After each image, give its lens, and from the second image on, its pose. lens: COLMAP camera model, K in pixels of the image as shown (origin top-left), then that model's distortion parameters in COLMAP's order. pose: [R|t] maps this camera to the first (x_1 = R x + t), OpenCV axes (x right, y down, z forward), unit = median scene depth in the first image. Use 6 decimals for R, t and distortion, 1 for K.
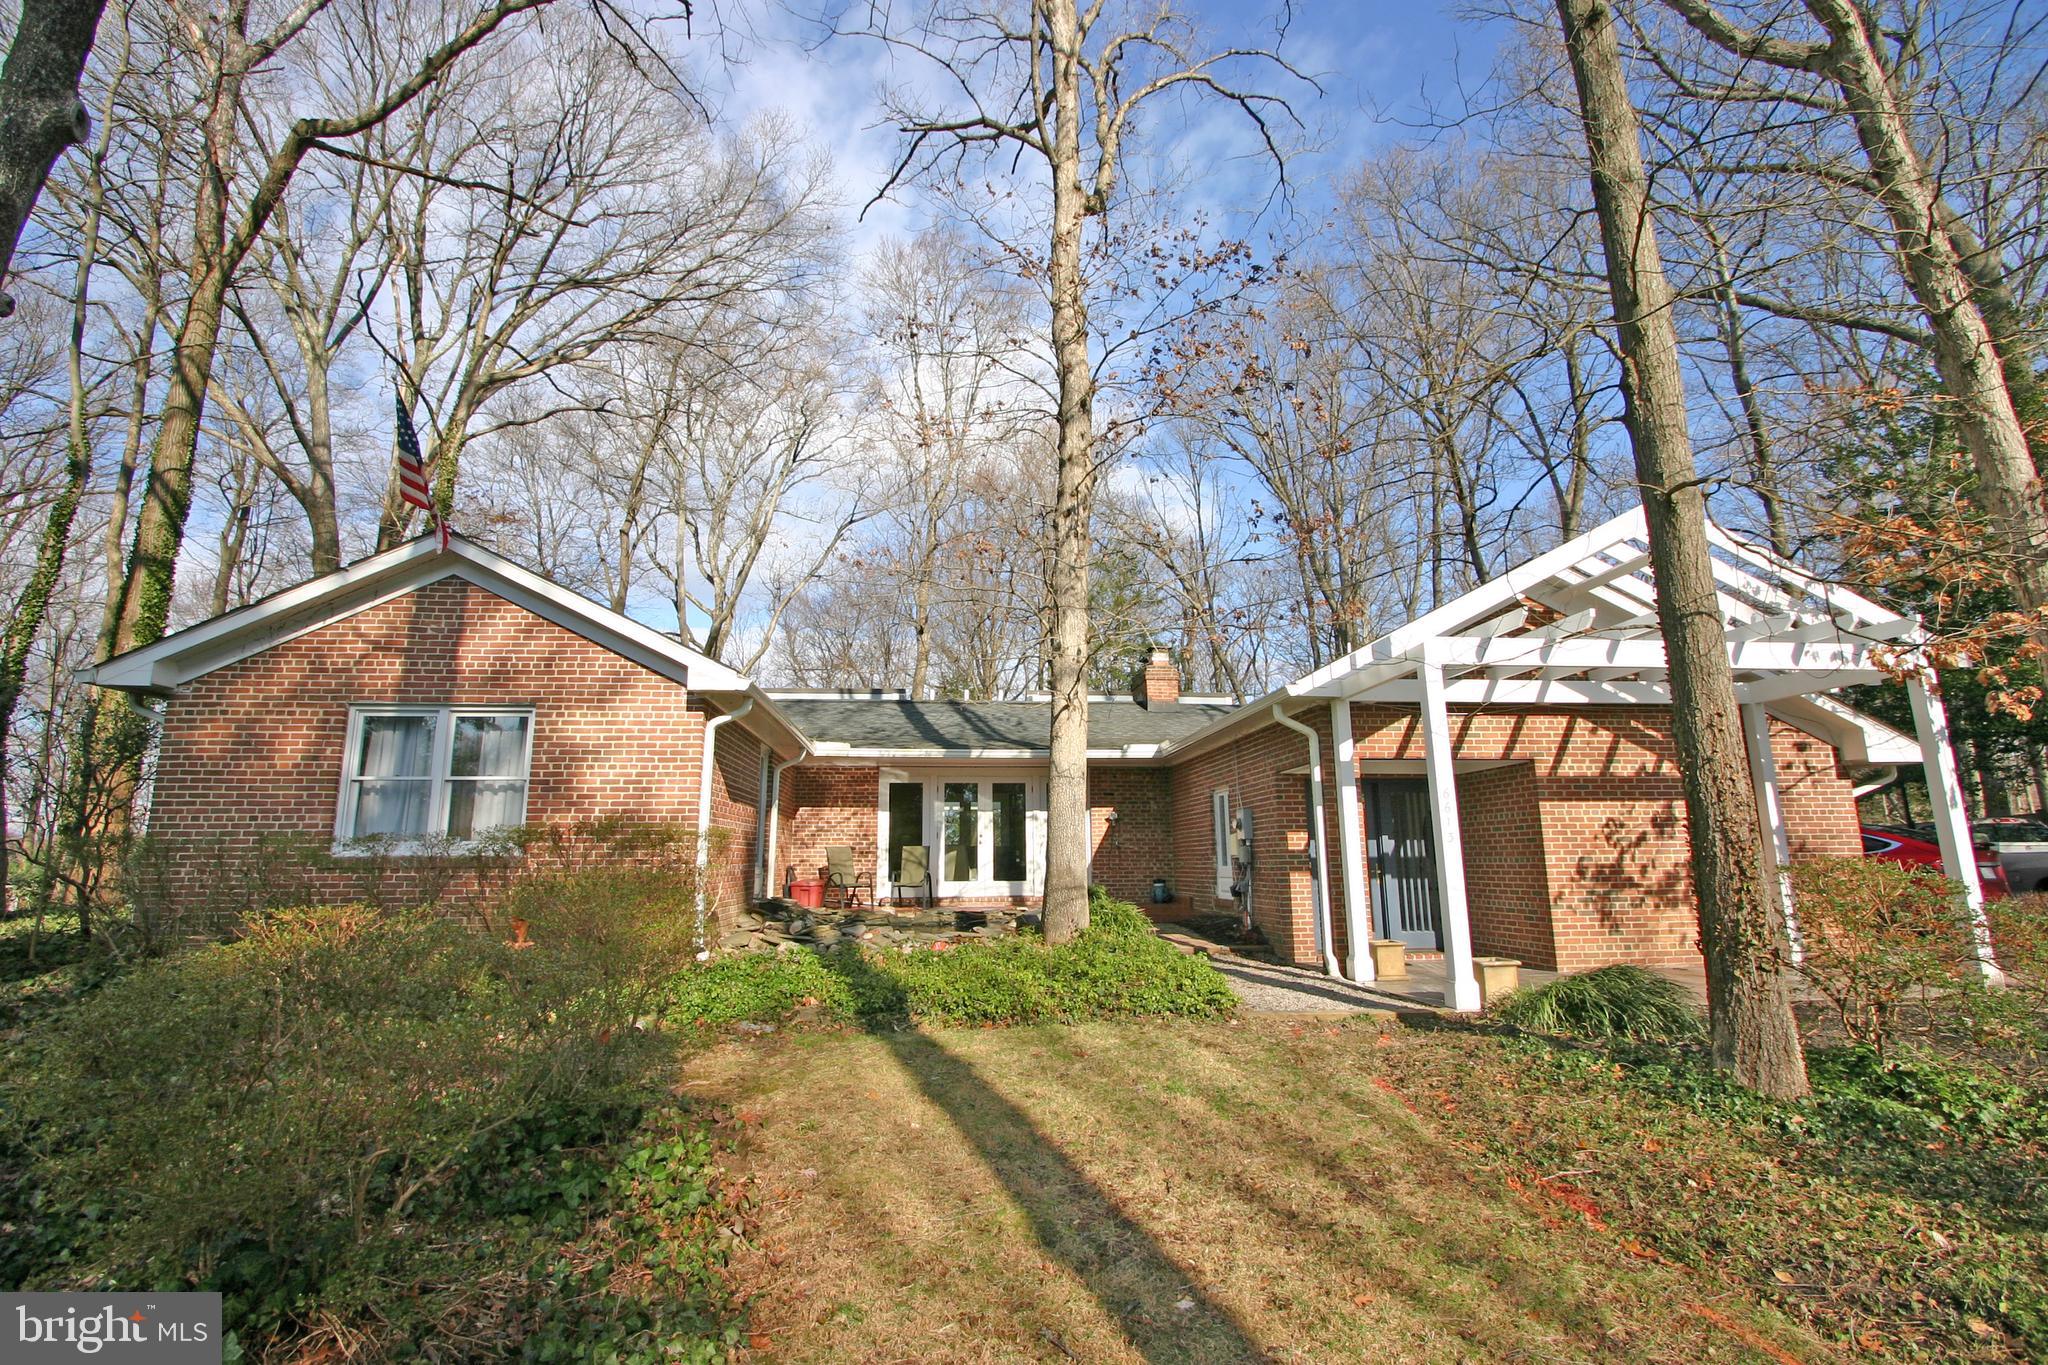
lens RADIAL K [[926.4, 0, 1018.8], [0, 926.4, 681.4], [0, 0, 1]] dist [-0.001892, -0.000005]
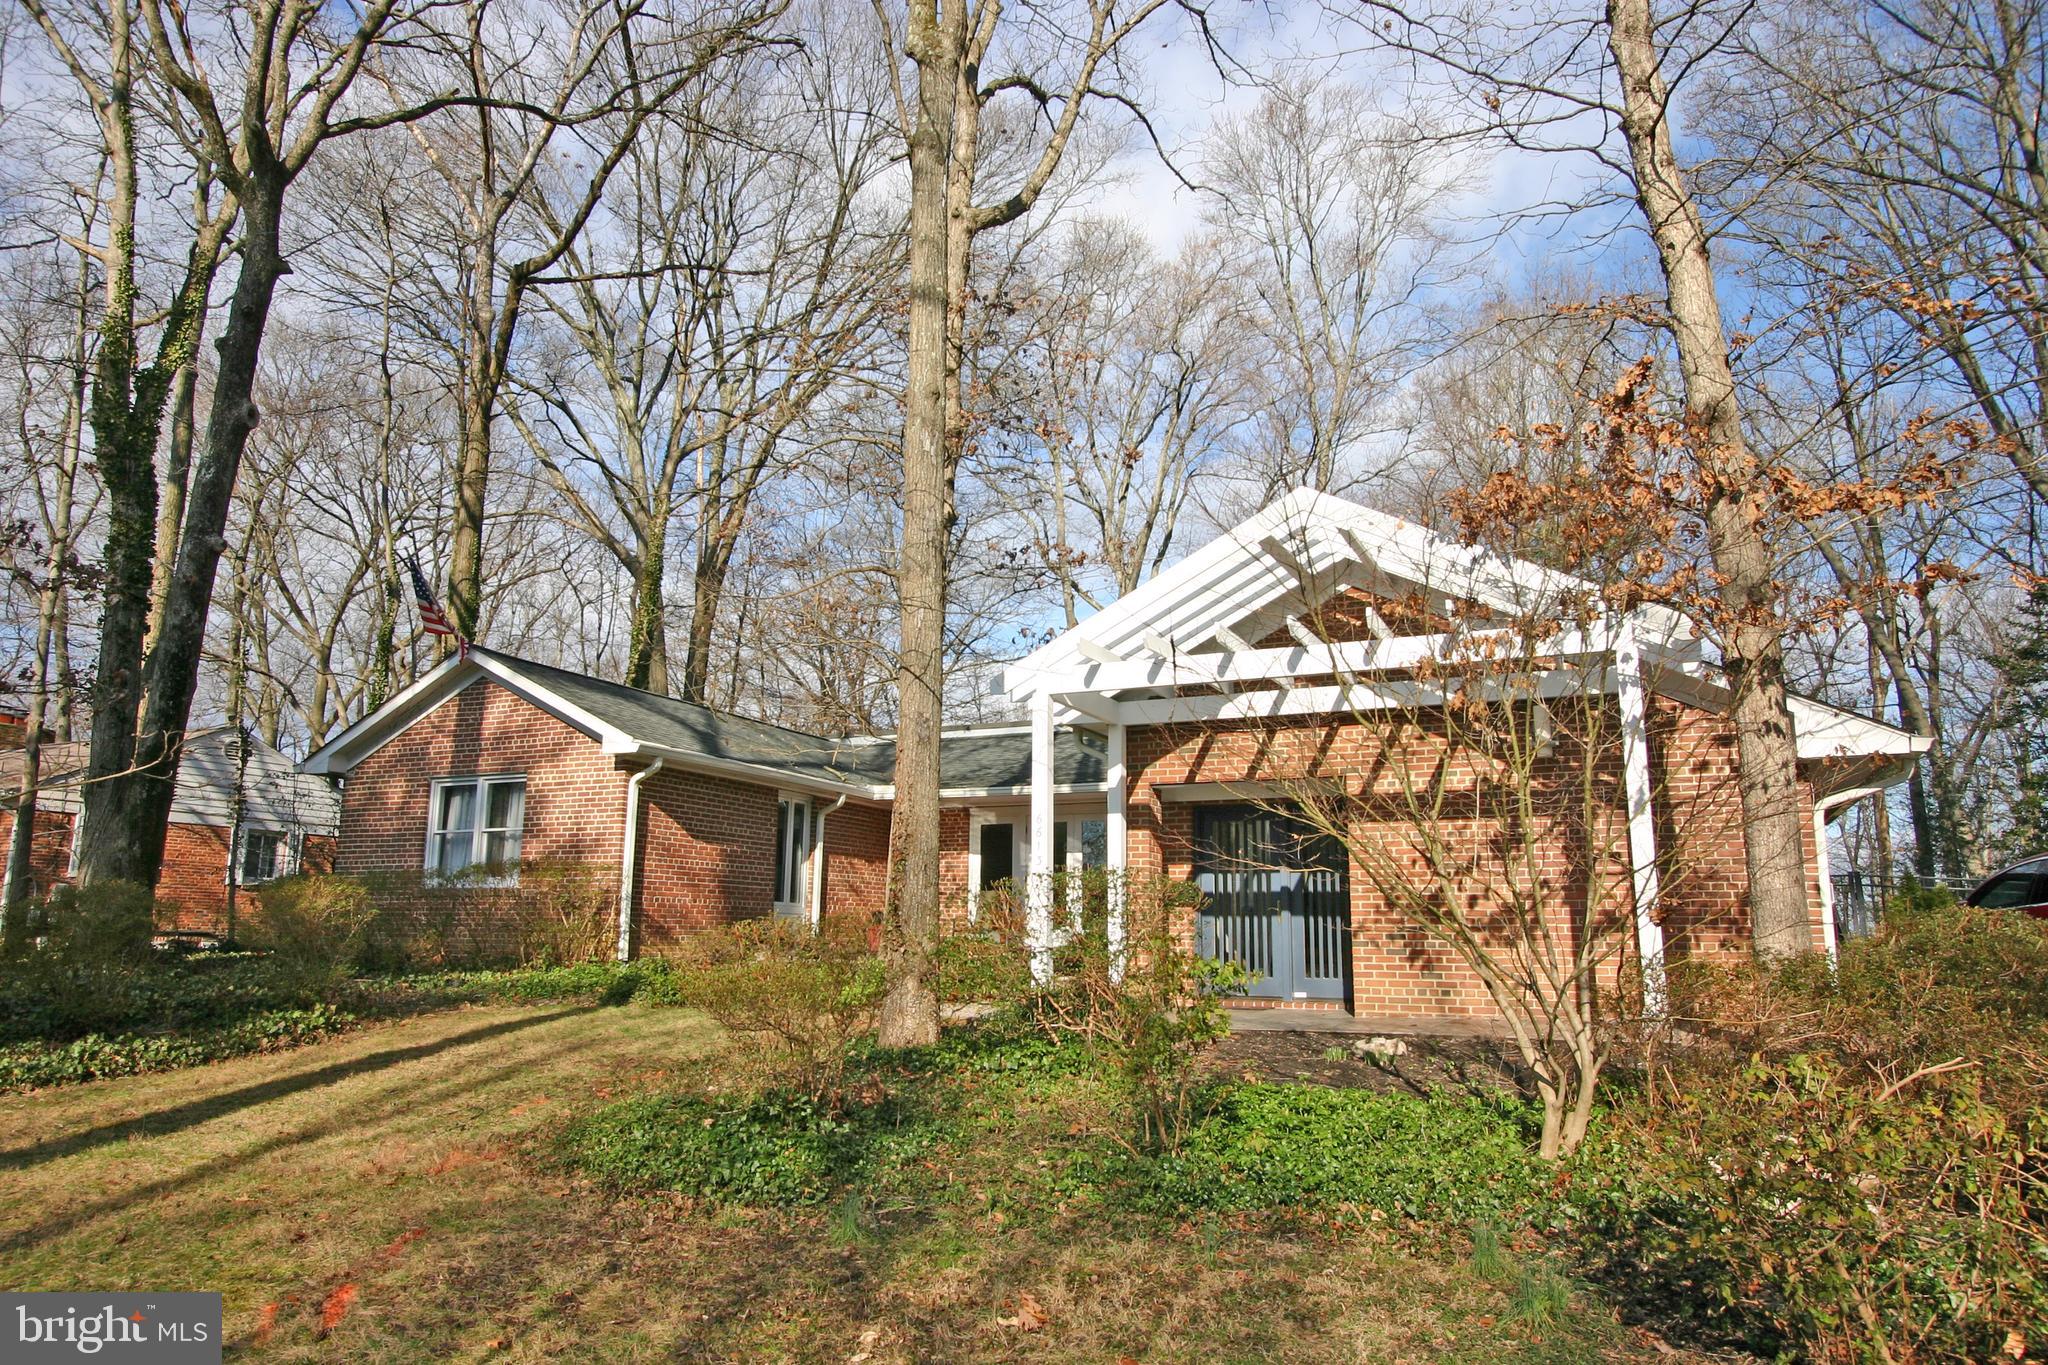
lens RADIAL K [[1369.6, 0, 1024.0], [0, 1369.6, 682.5], [0, 0, 1]] dist [0.000615, 0.003356]
pose [[0.859000, -0.081648, -0.505423, 0.952972], [0.082896, 0.996356, -0.020066, -0.002736], [0.505220, -0.024661, 0.862638, -0.268948]]
